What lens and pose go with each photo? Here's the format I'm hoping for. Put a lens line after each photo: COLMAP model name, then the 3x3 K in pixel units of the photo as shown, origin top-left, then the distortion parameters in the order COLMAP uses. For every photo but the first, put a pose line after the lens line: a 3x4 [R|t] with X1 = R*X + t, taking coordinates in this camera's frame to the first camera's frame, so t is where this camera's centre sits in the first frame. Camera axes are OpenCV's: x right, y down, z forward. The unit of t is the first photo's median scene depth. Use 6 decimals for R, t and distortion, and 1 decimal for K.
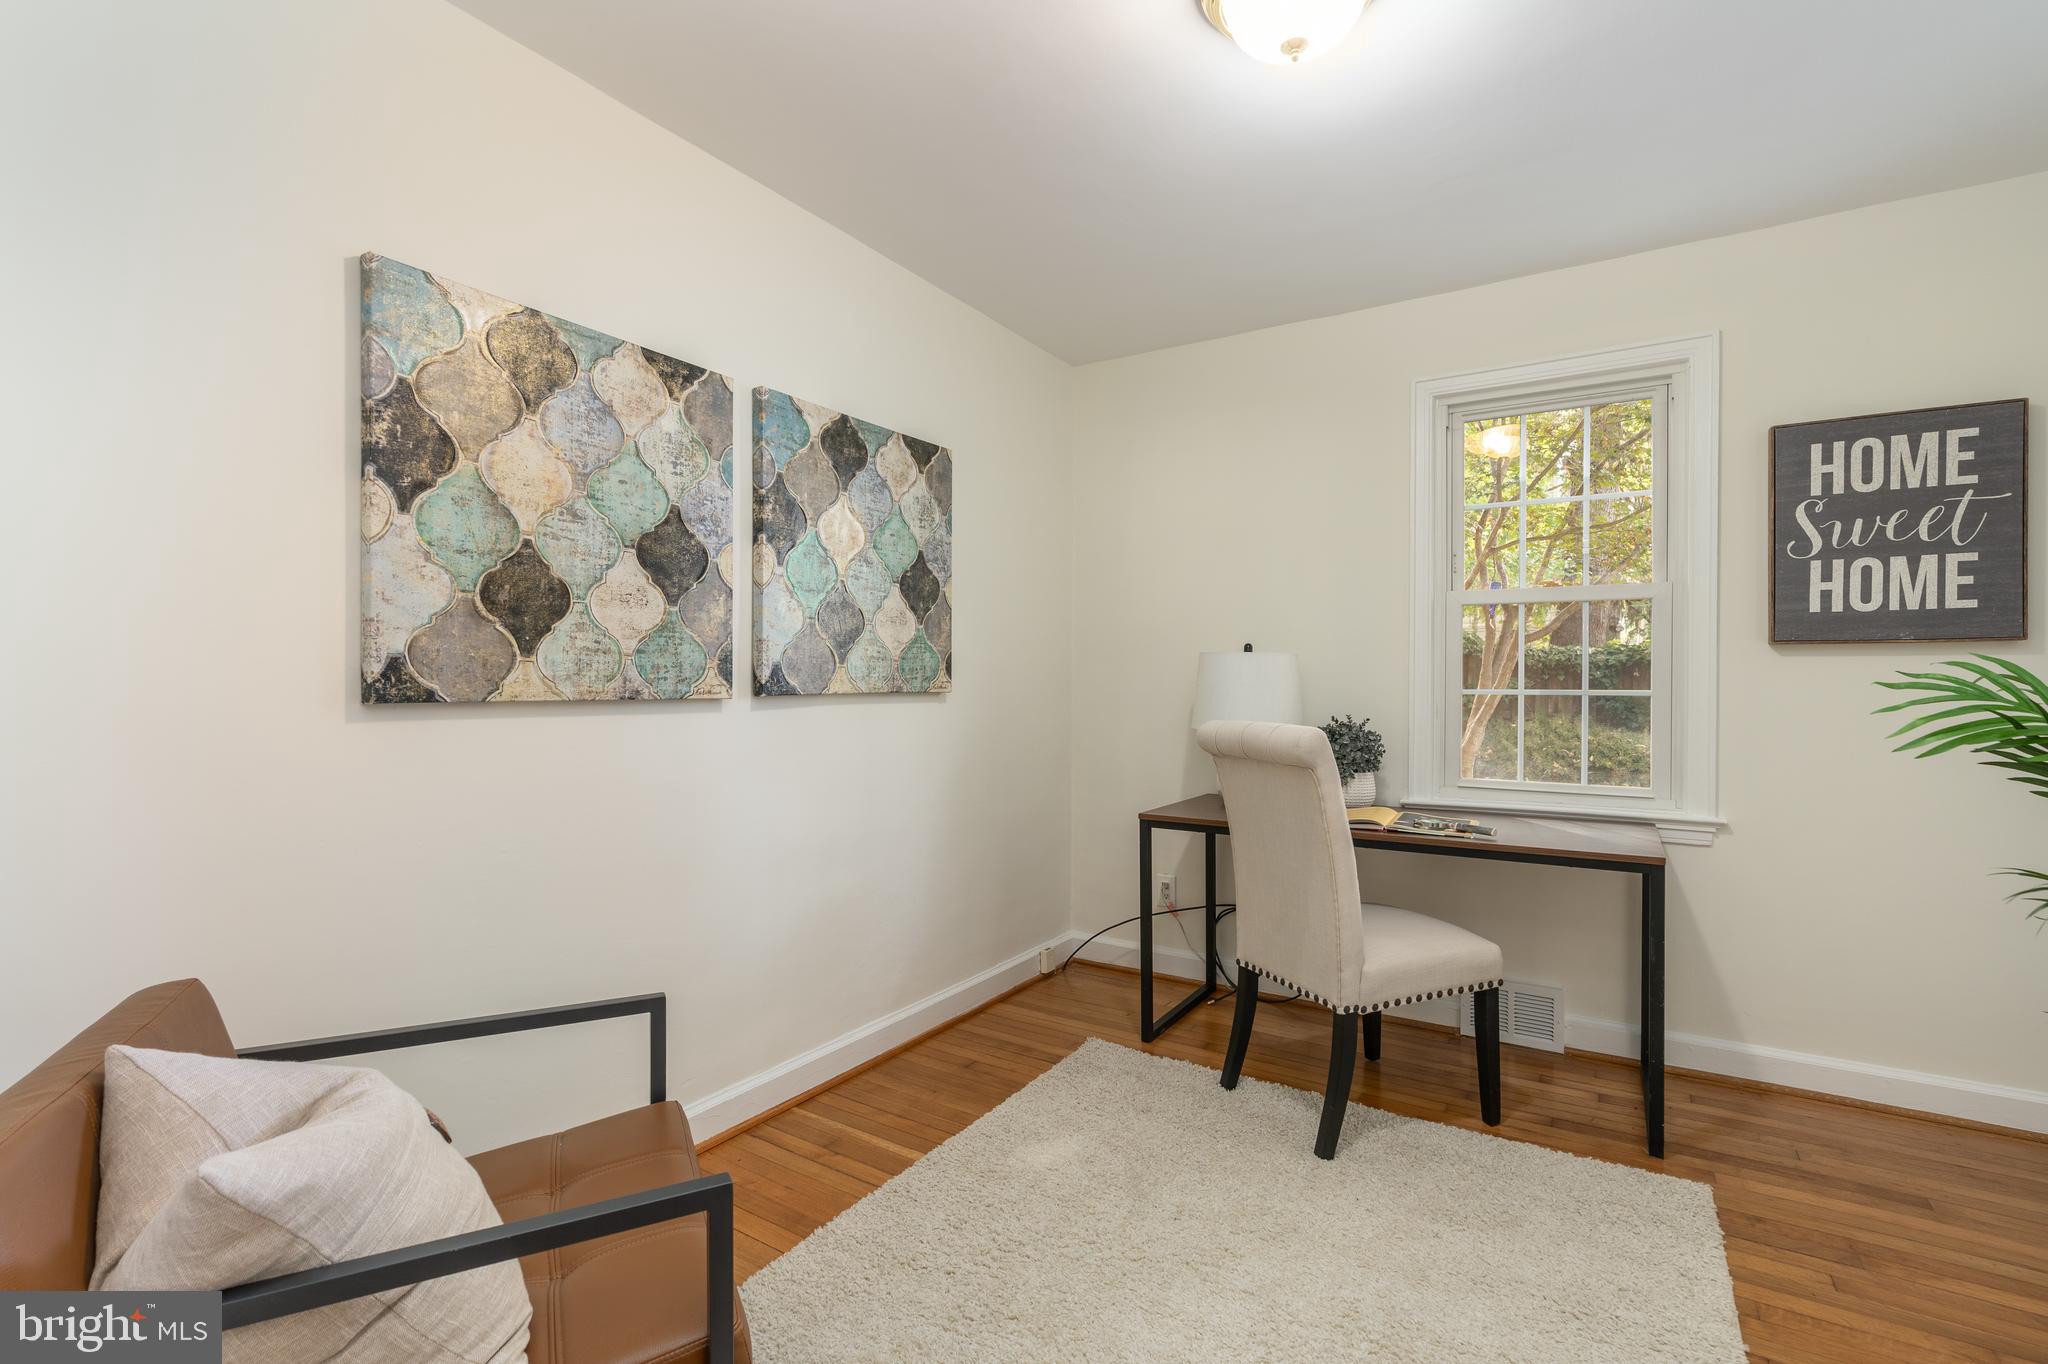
lens RADIAL K [[916.9, 0, 1024.0], [0, 916.9, 682.0], [0, 0, 1]] dist [-0.001412, 0.000007]
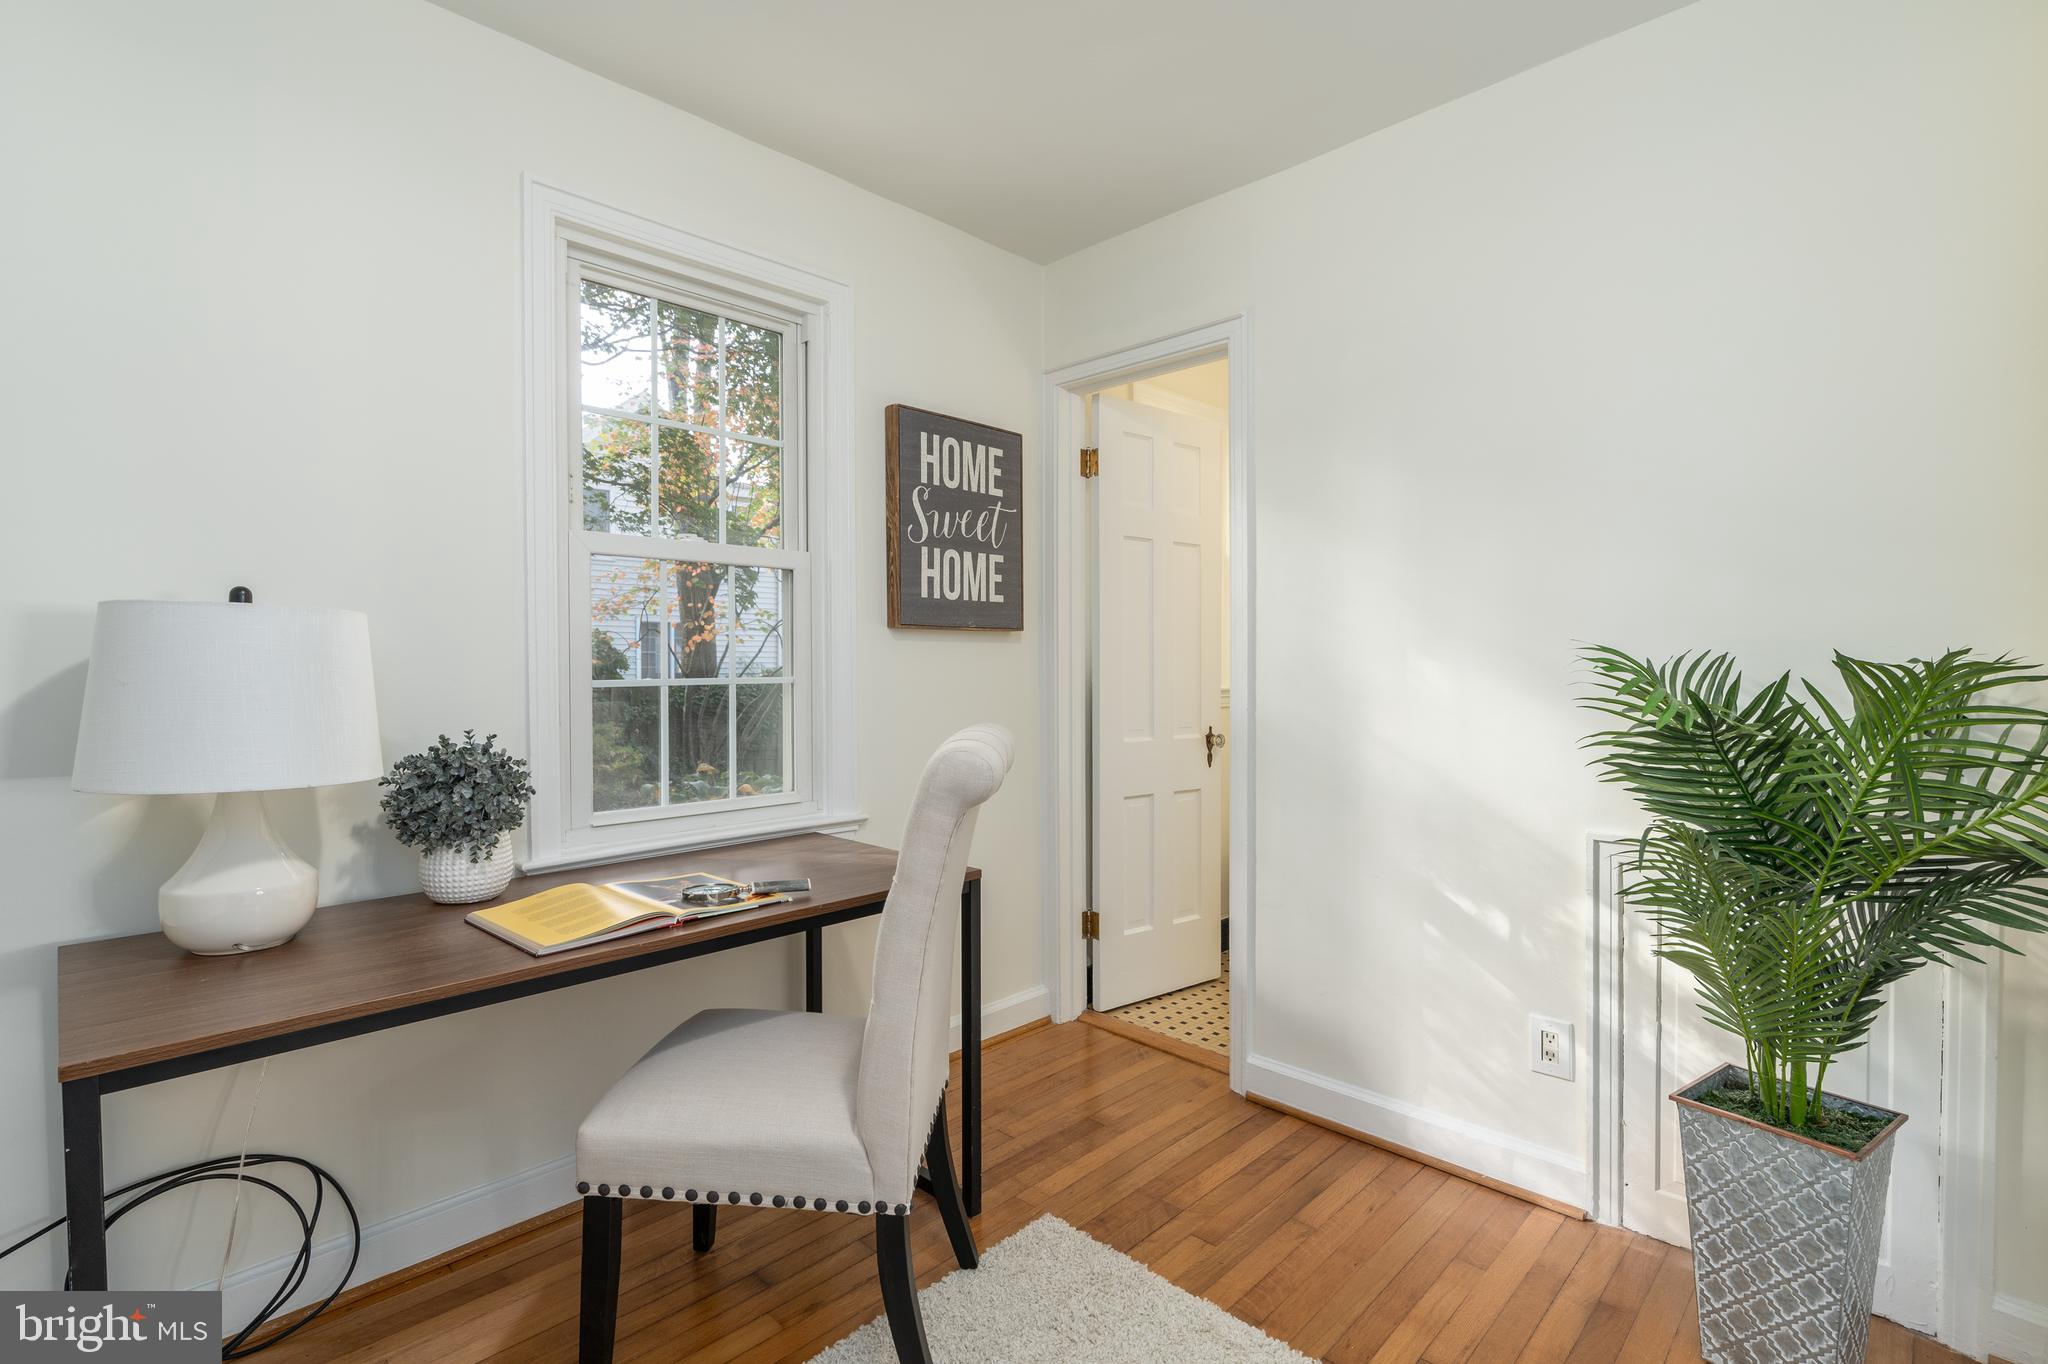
lens RADIAL K [[935.0, 0, 1027.9], [0, 935.0, 682.1], [0, 0, 1]] dist [-0.011233, 0.000834]
pose [[0.243788, -0.017745, 0.969666, -0.121612], [0.015287, 0.999779, 0.014453, 0.004916], [-0.969708, 0.011300, 0.244005, 0.647048]]
